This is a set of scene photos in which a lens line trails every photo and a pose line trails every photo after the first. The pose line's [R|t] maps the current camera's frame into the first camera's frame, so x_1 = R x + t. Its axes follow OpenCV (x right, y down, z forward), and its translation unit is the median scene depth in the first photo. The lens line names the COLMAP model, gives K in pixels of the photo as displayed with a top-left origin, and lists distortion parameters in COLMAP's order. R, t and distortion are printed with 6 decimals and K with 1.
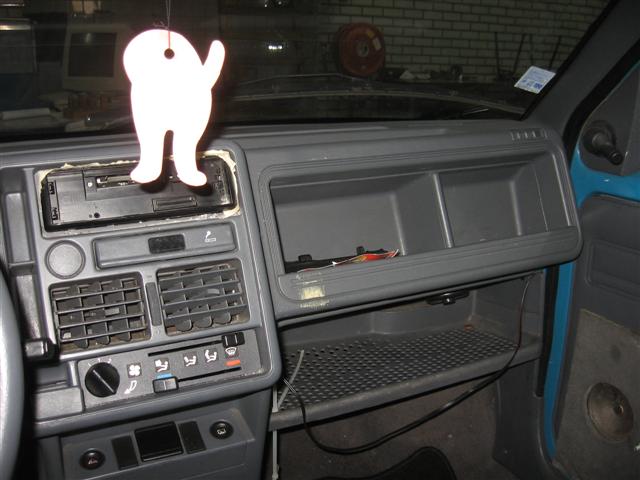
lens RADIAL K [[670.6, 0, 320.1], [0, 670.6, 270.1], [0, 0, 1]] dist [-0.095710, 0.012455]
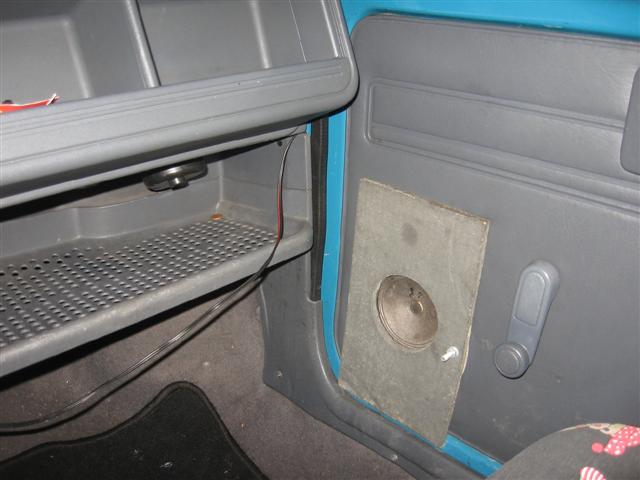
lens RADIAL K [[670.6, 0, 320.1], [0, 670.6, 270.1], [0, 0, 1]] dist [-0.095710, 0.012455]
pose [[0.942673, -0.113596, 0.313788, 0.107162], [0.065927, 0.985142, 0.158582, 0.037675], [-0.327140, -0.128804, 0.936156, 0.303163]]
